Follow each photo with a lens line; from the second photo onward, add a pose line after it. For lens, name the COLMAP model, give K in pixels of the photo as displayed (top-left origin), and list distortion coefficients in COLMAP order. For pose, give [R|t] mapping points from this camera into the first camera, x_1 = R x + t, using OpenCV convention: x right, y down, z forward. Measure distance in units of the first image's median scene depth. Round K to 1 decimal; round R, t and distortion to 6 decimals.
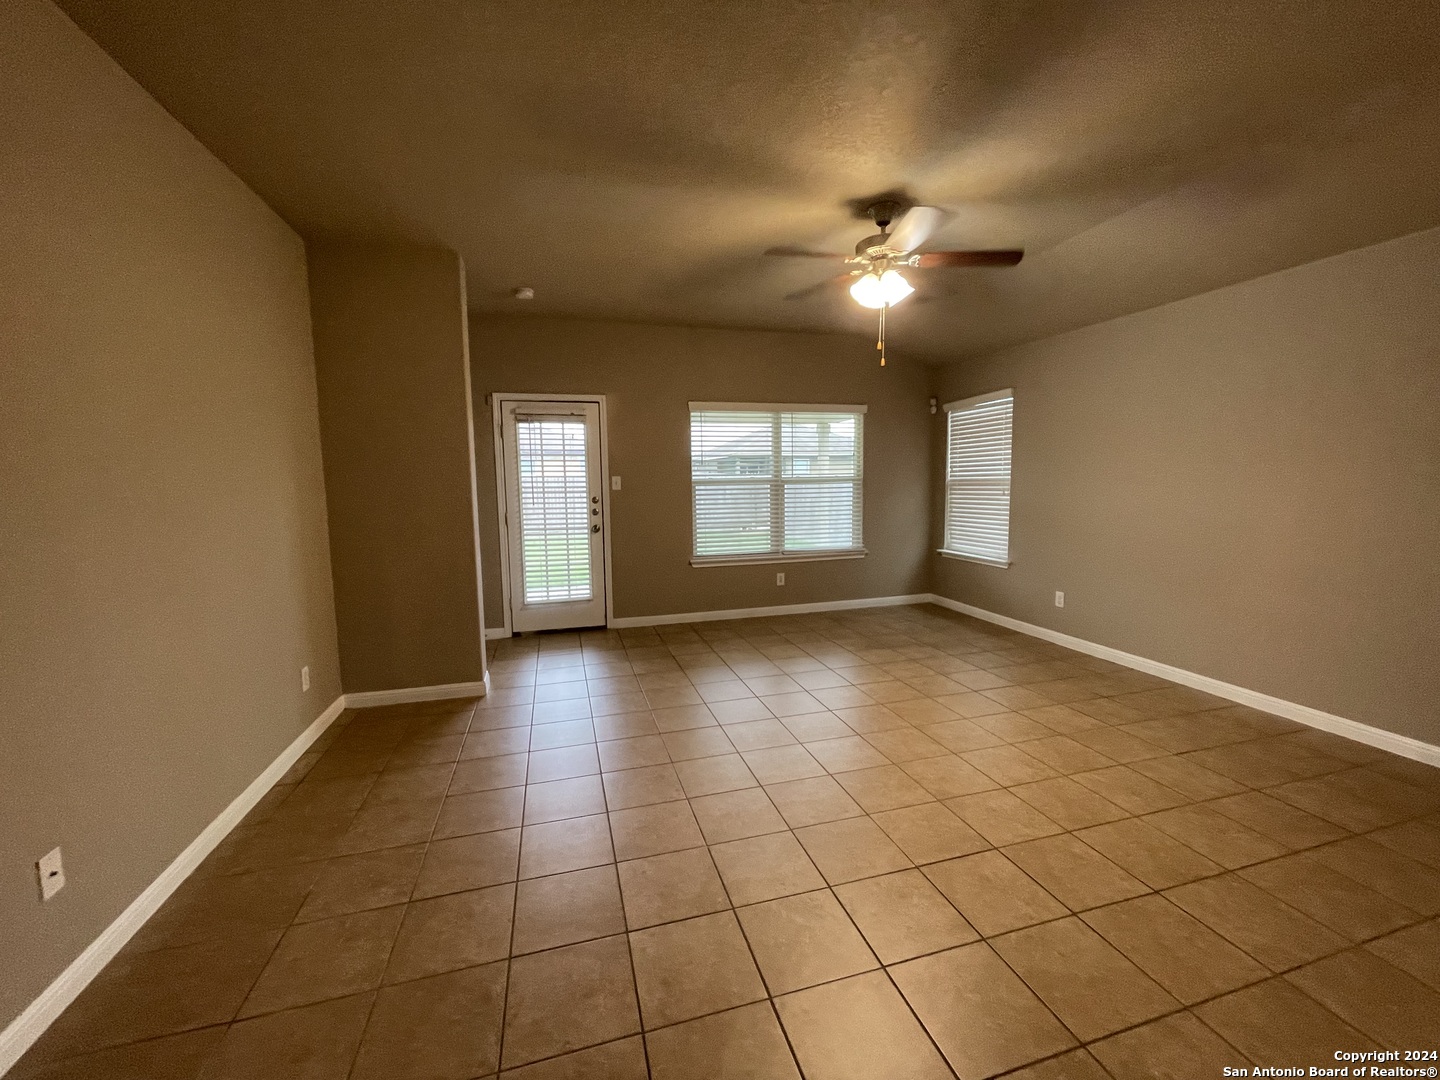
lens RADIAL K [[583.1, 0, 722.7], [0, 583.1, 541.0], [0, 0, 1]] dist [-0.001837, -0.000671]
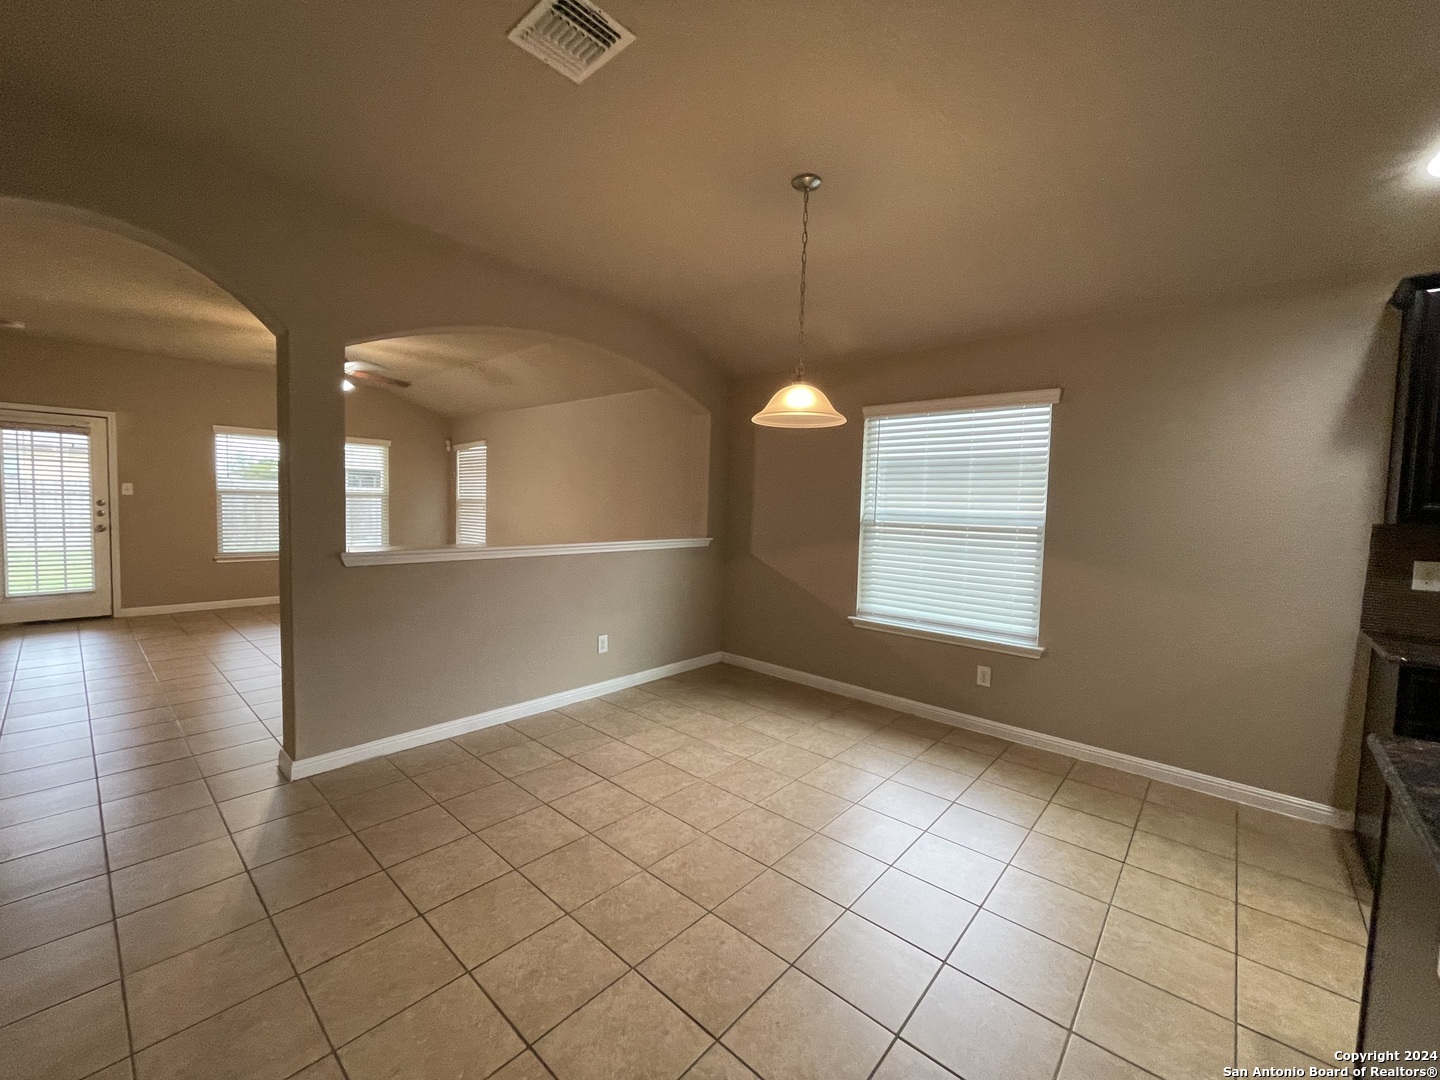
lens RADIAL K [[583.1, 0, 726.5], [0, 583.1, 537.1], [0, 0, 1]] dist [-0.001837, -0.000671]
pose [[0.825417, 0.005172, 0.564499, 0.146751], [0.018321, 0.999186, -0.035943, 0.058901], [-0.564226, 0.040010, 0.824651, -0.610043]]
